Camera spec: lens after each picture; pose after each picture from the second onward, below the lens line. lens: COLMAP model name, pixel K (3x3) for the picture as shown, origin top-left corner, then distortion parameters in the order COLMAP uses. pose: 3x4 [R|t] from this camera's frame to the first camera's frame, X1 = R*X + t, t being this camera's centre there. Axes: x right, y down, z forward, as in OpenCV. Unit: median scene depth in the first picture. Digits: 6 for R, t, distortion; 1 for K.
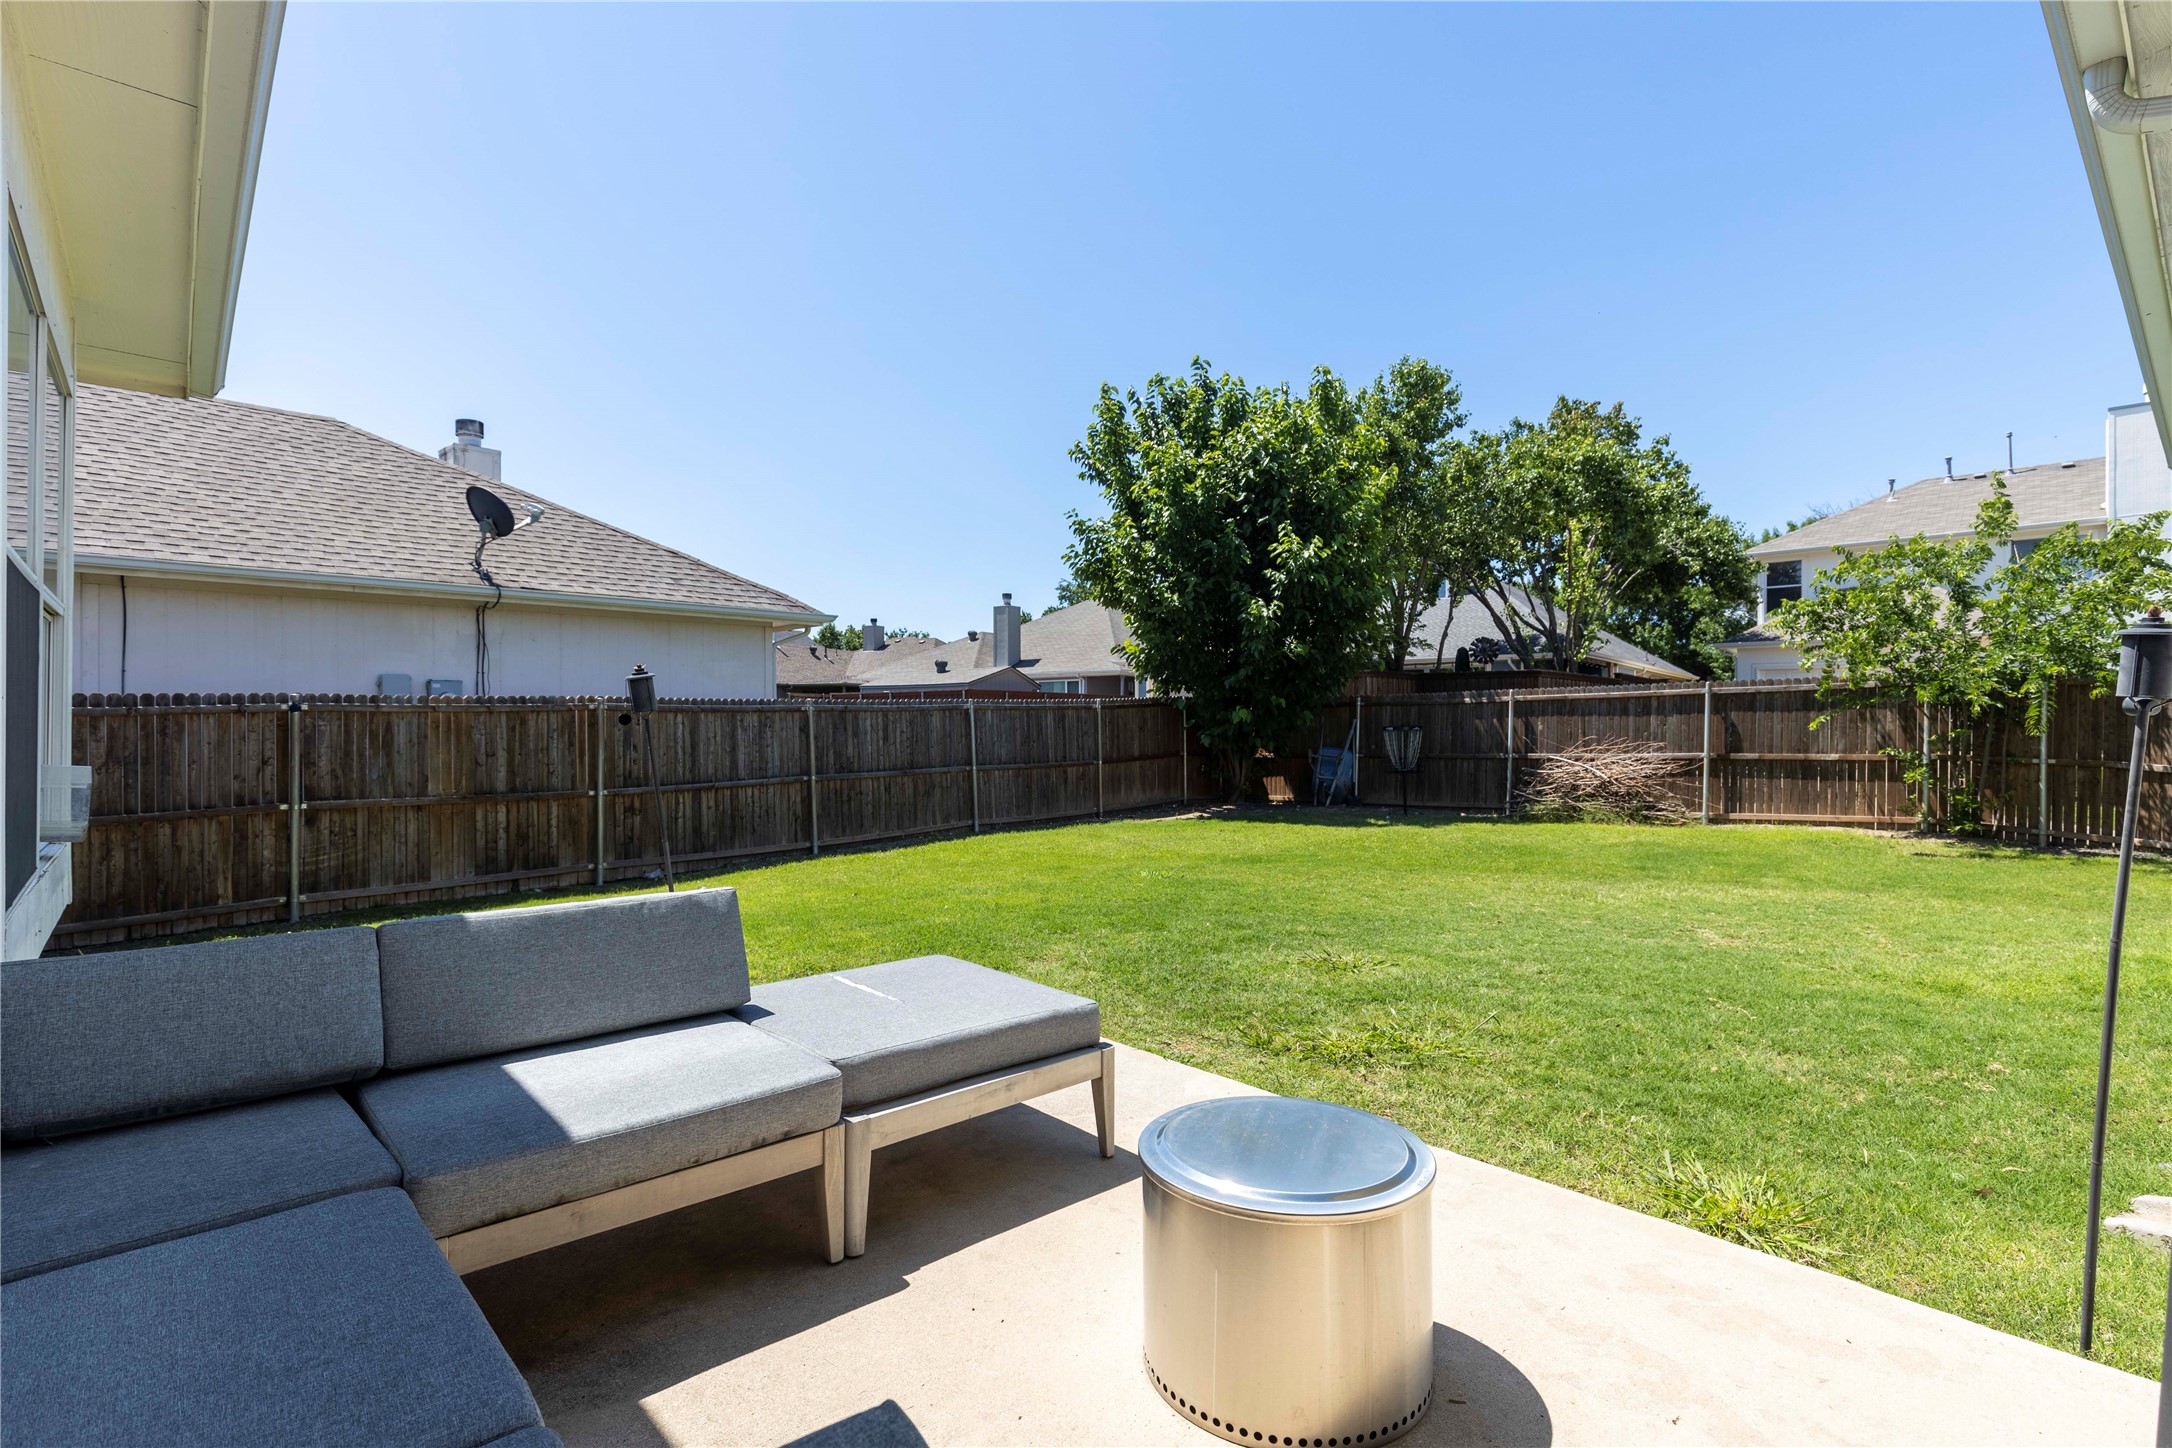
lens RADIAL K [[1021.5, 0, 1081.3], [0, 1021.5, 724.3], [0, 0, 1]] dist [0.000200, -0.000030]
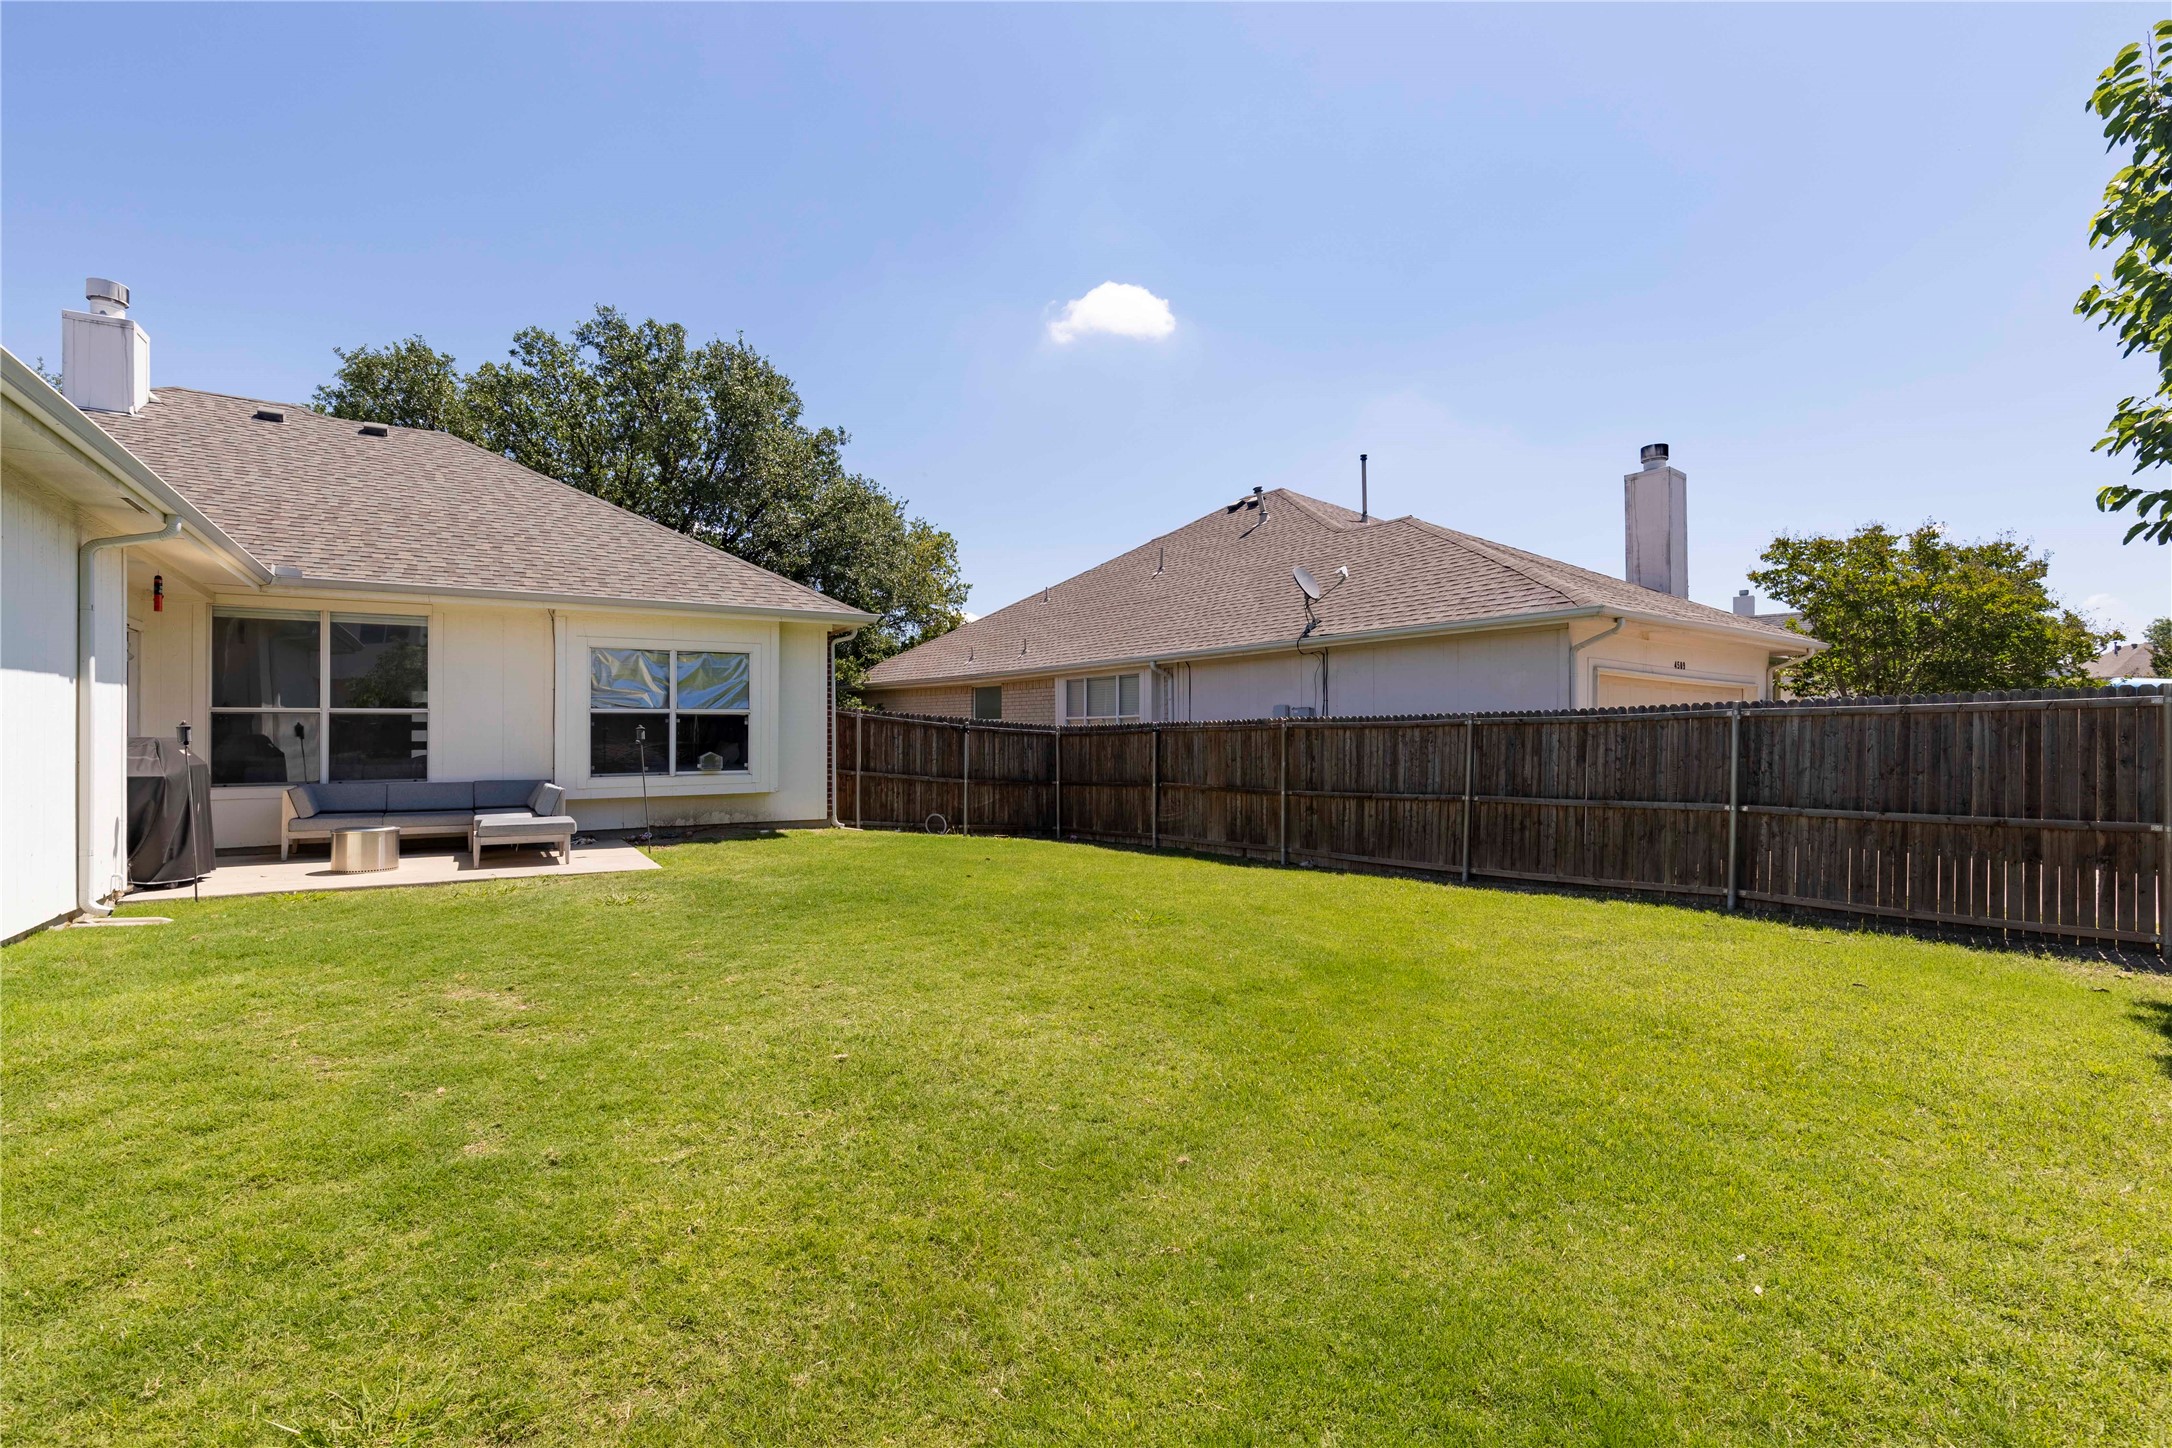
lens RADIAL K [[991.0, 0, 1085.5], [0, 991.0, 733.5], [0, 0, 1]] dist [0.017122, 0.000020]
pose [[-0.162280, -0.002584, -0.986741, 0.653208], [0.000807, 0.999996, -0.002751, -0.003105], [0.986744, -0.001243, -0.162278, 0.781592]]
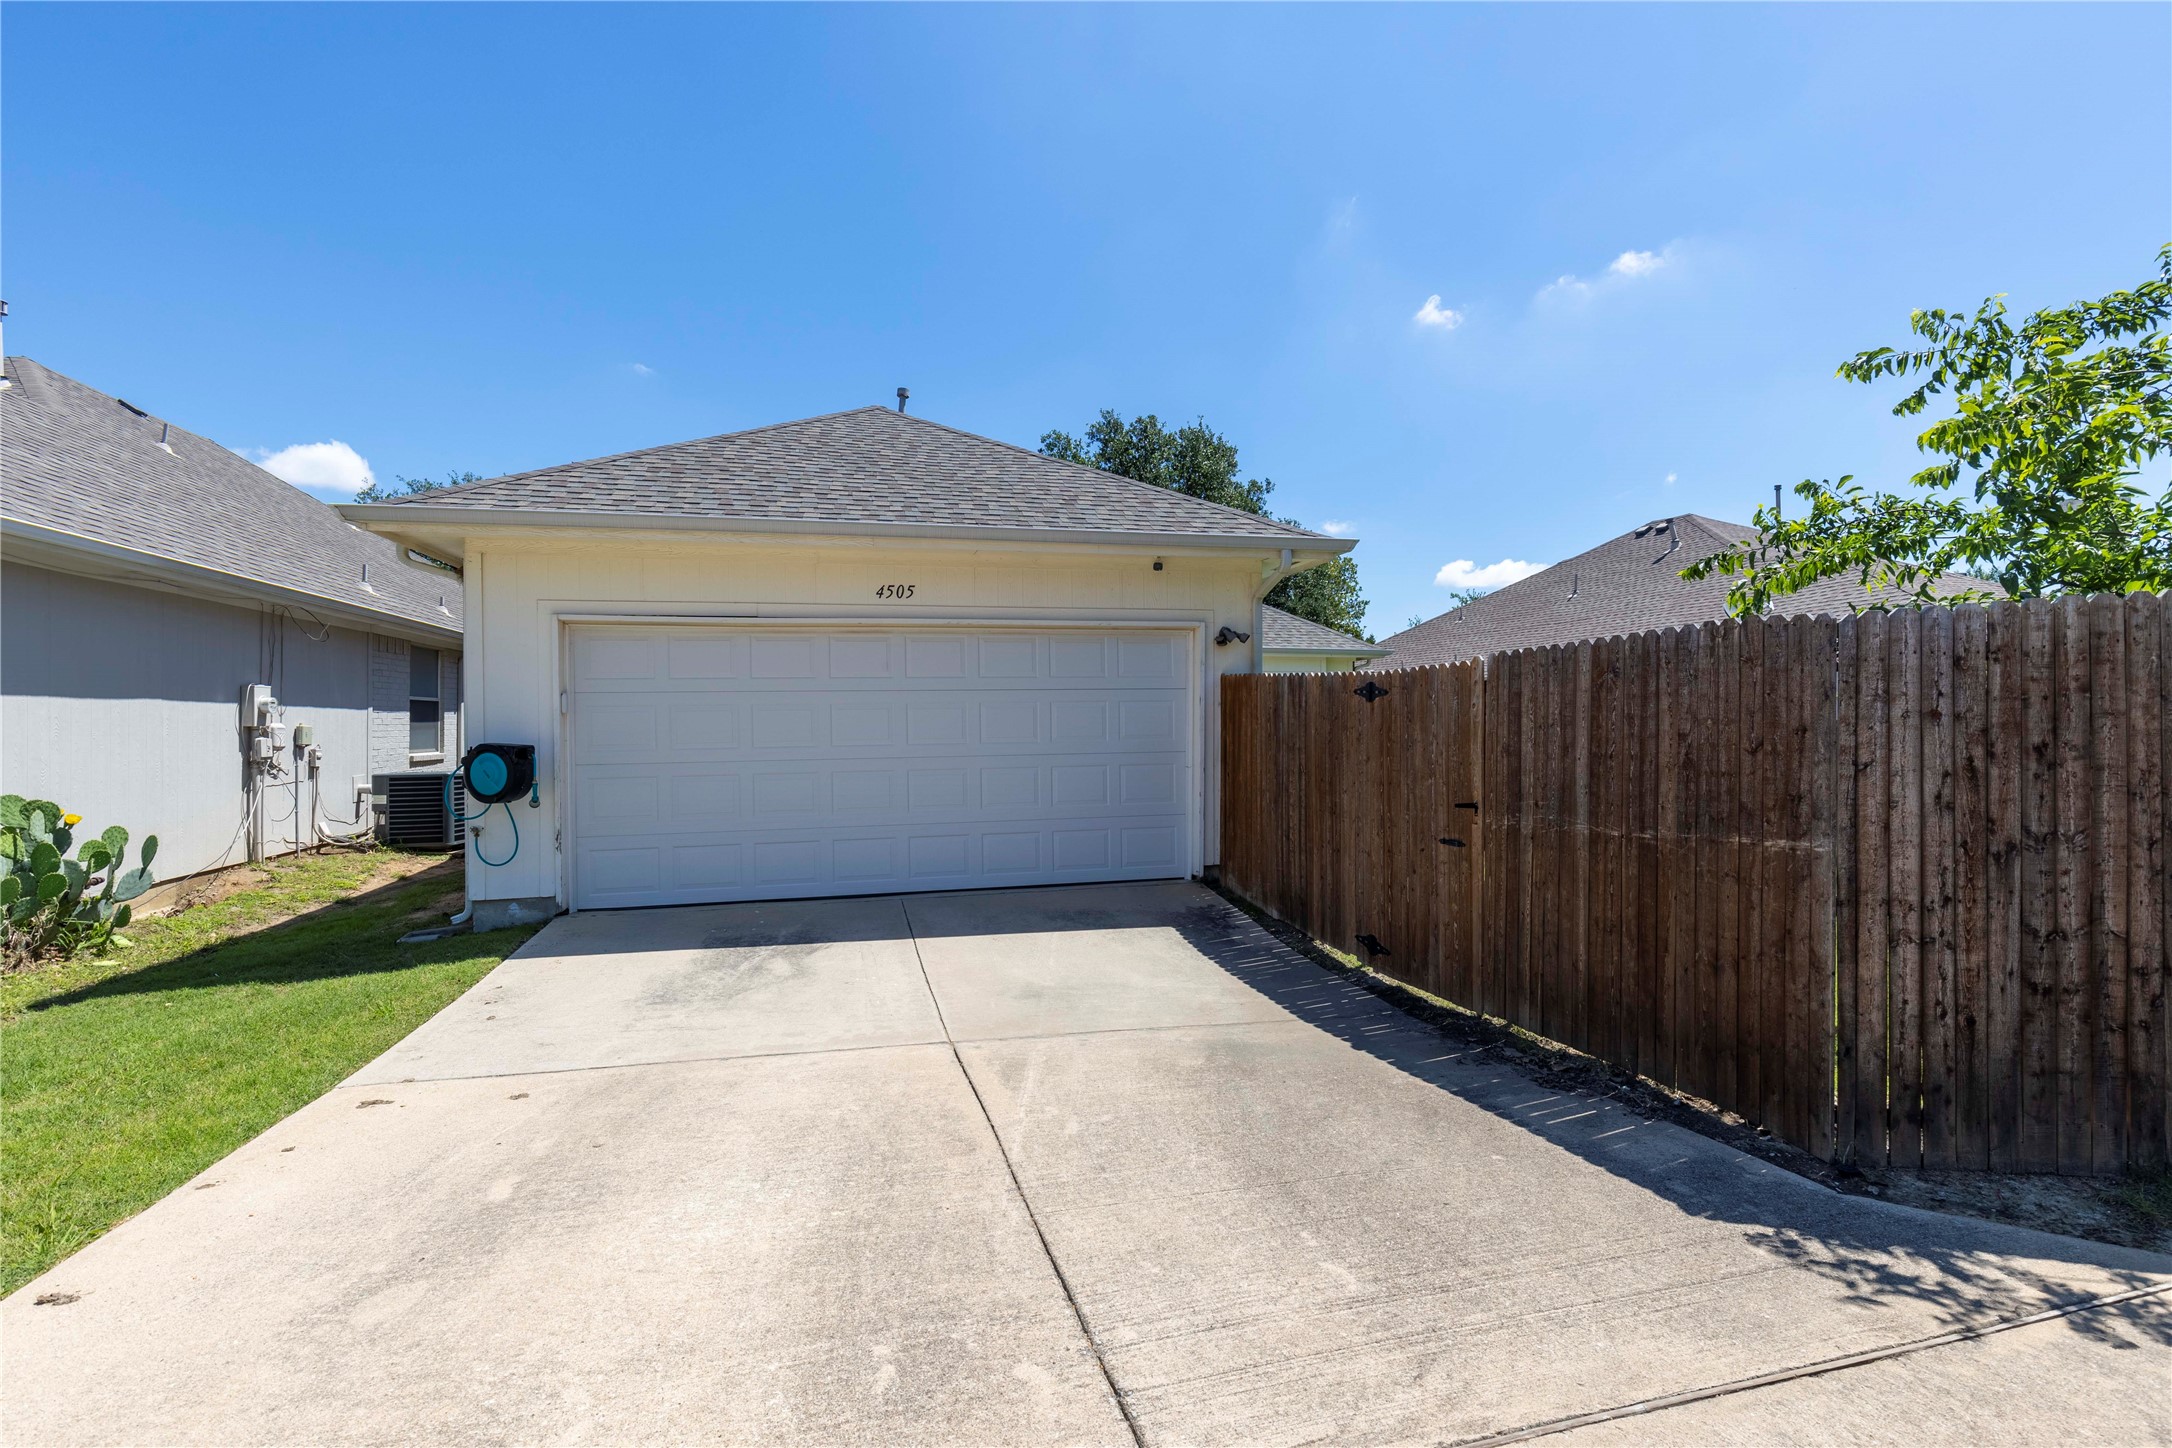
lens RADIAL K [[991.0, 0, 1089.6], [0, 991.0, 731.2], [0, 0, 1]] dist [0.017122, 0.000020]
pose [[-0.452633, 0.001563, -0.891696, 1.191963], [0.002880, 0.999996, 0.000291, -0.009161], [0.891692, -0.002437, -0.452635, 0.672328]]
